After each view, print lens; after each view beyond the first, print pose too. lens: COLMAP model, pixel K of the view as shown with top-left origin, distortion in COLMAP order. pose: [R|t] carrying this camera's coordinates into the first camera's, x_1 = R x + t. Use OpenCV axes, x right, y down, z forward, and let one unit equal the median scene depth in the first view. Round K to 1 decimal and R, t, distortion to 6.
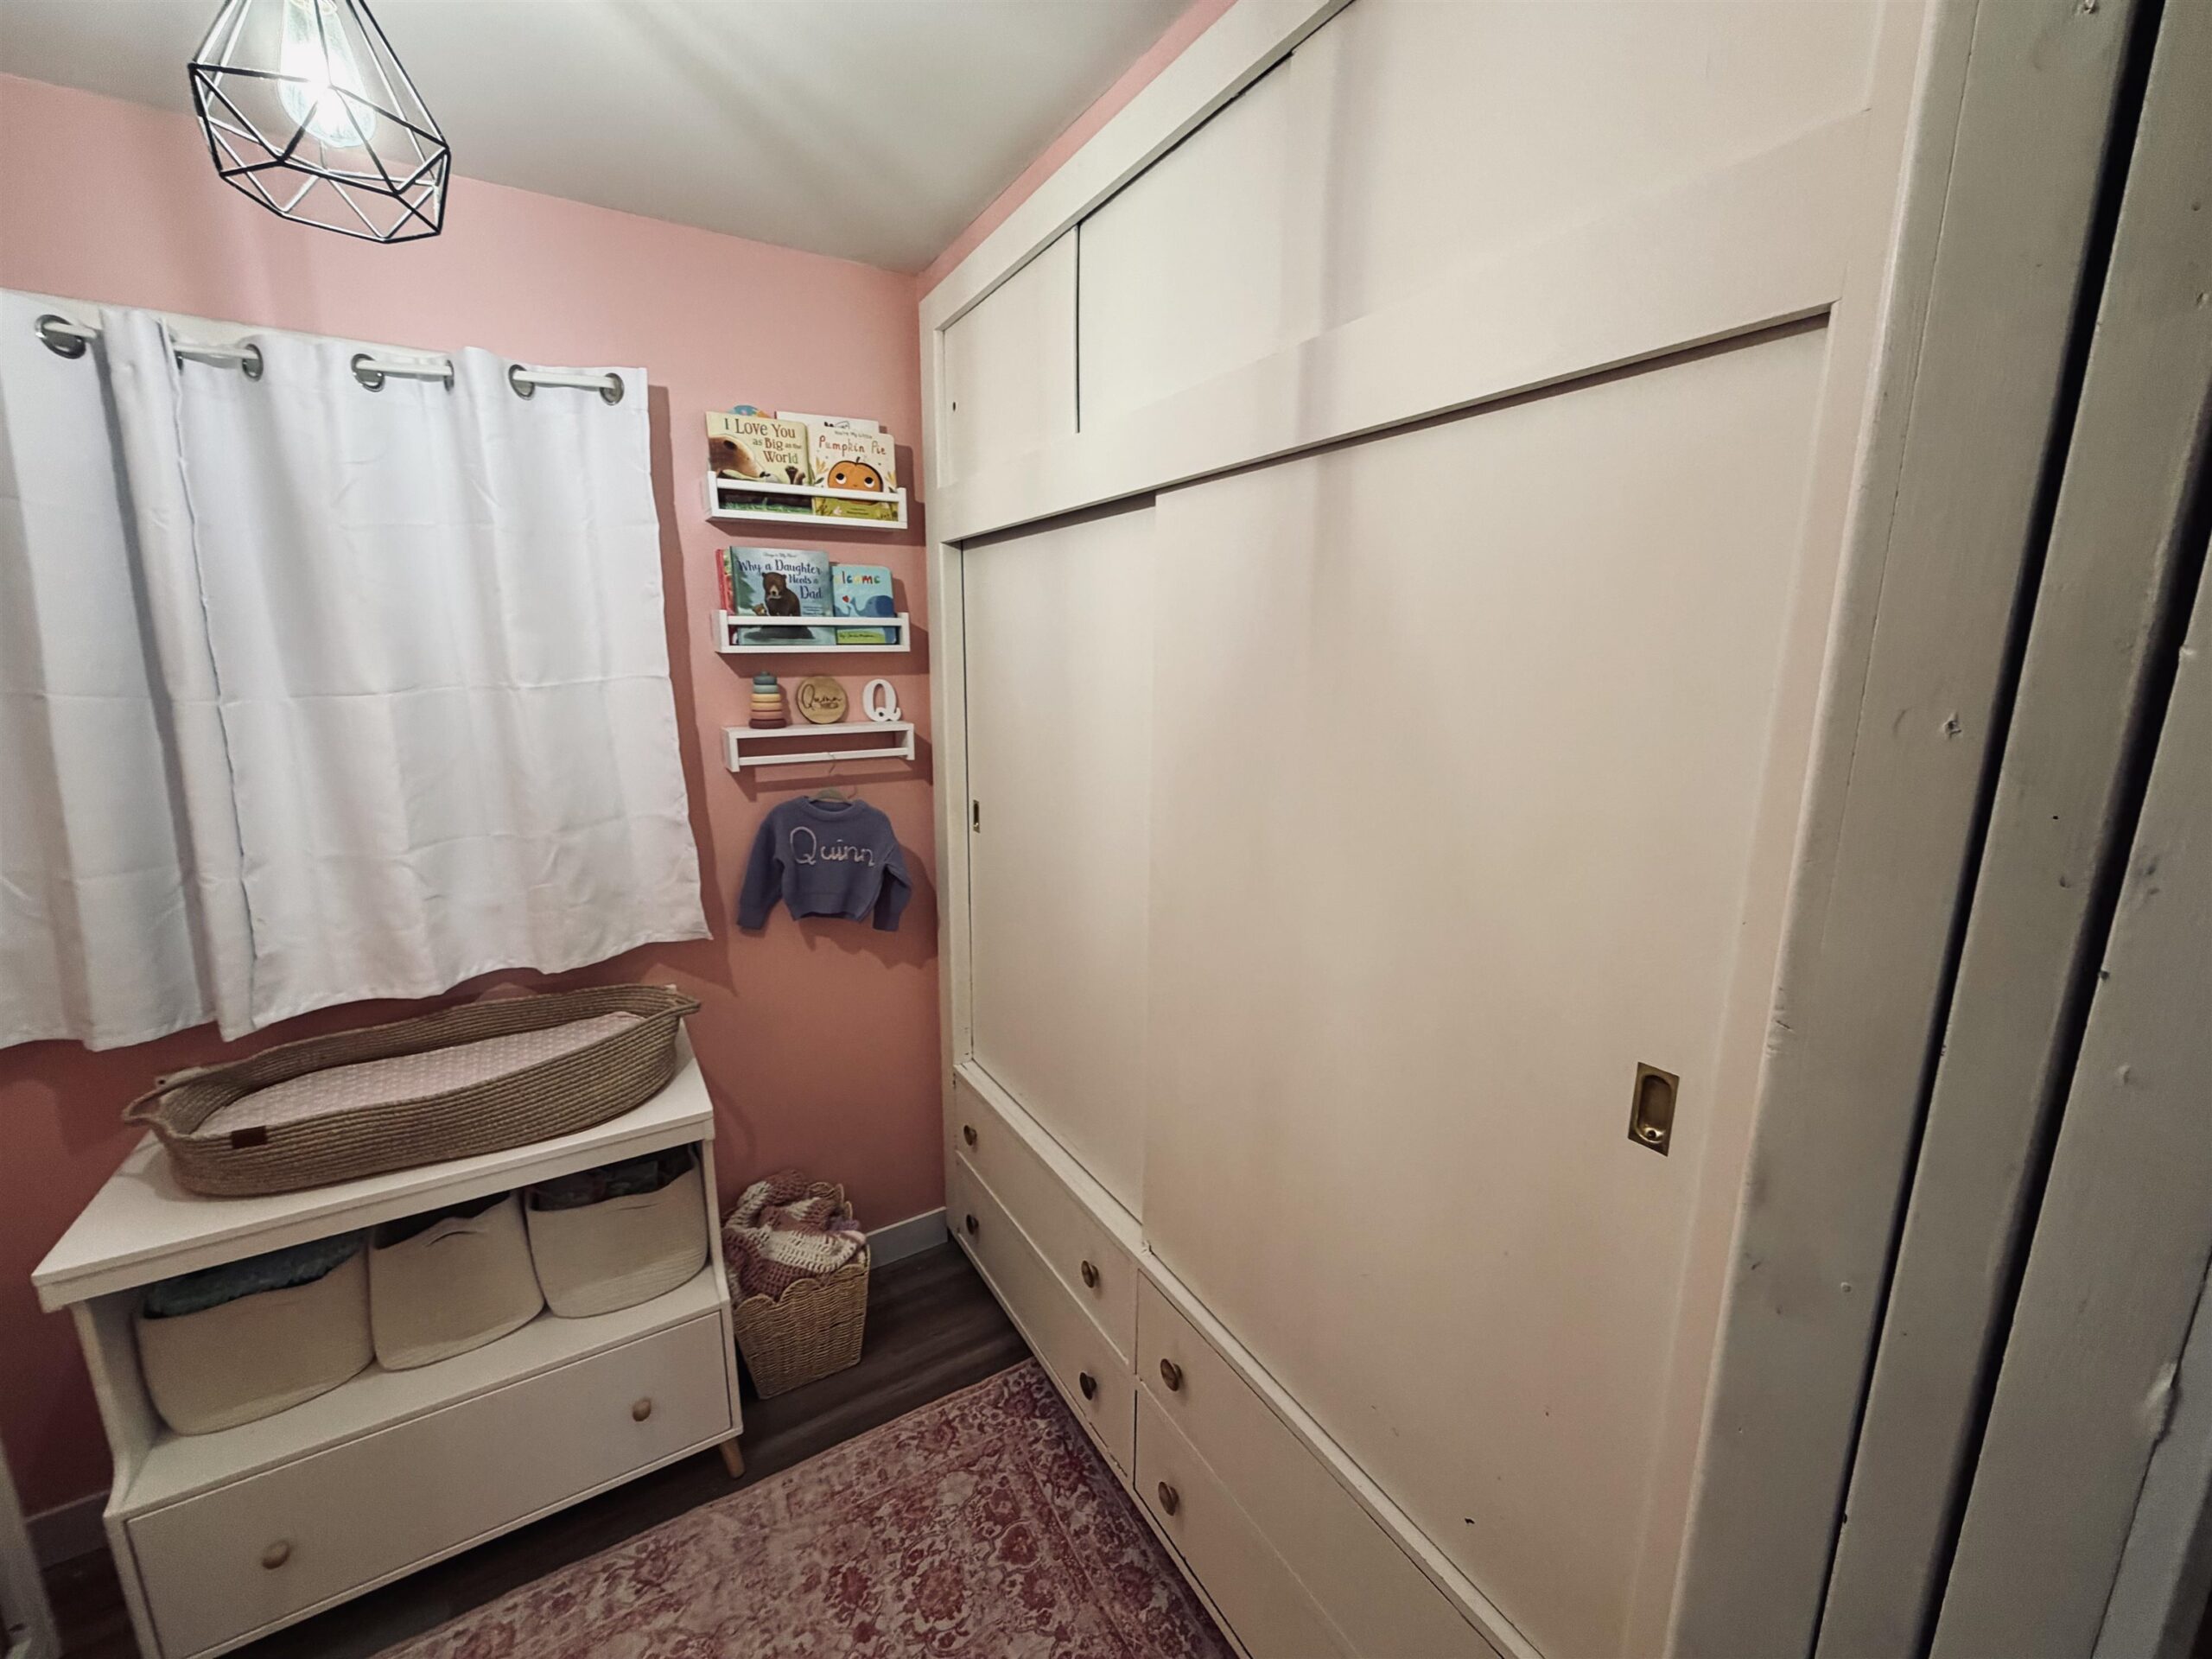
lens RADIAL K [[879.7, 0, 1106.5], [0, 879.7, 832.0], [0, 0, 1]] dist [-0.001535, 0.000347]
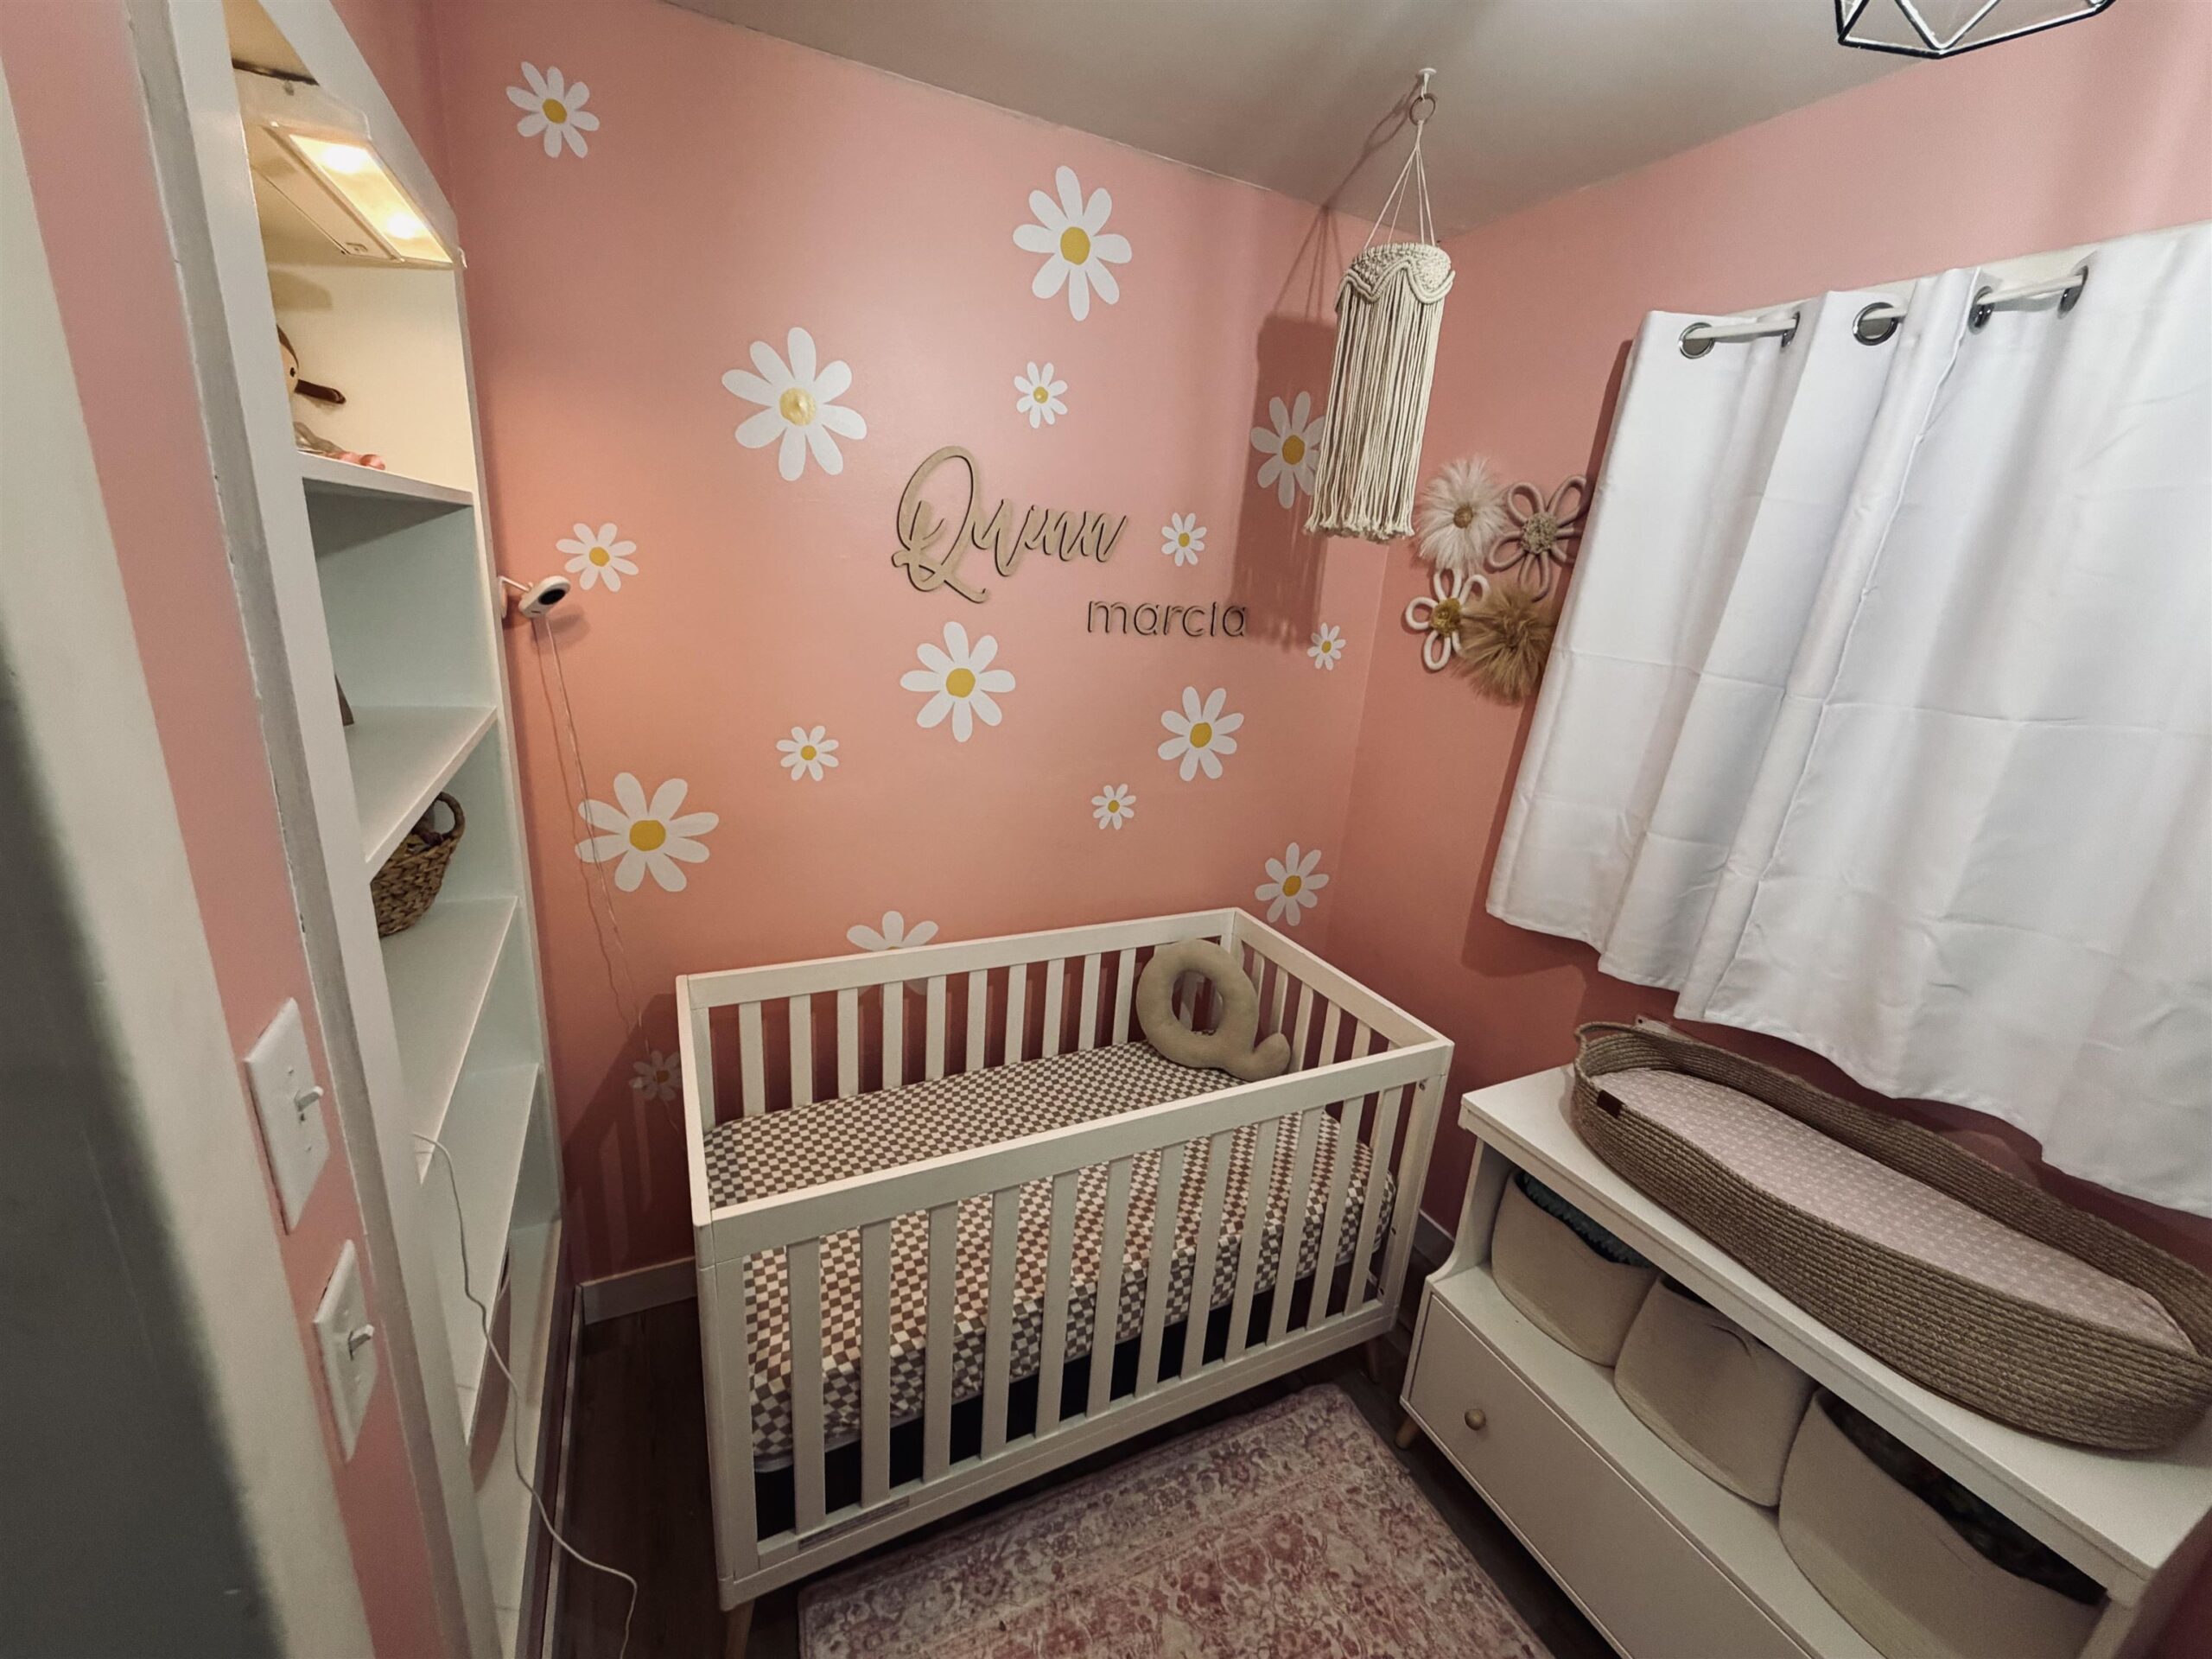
lens RADIAL K [[879.7, 0, 1102.8], [0, 879.7, 829.7], [0, 0, 1]] dist [-0.001535, 0.000347]
pose [[-0.084832, 0.273546, -0.958111, -0.011514], [-0.274395, 0.917982, 0.286384, -0.069097], [0.957868, 0.287195, -0.002815, 0.269531]]
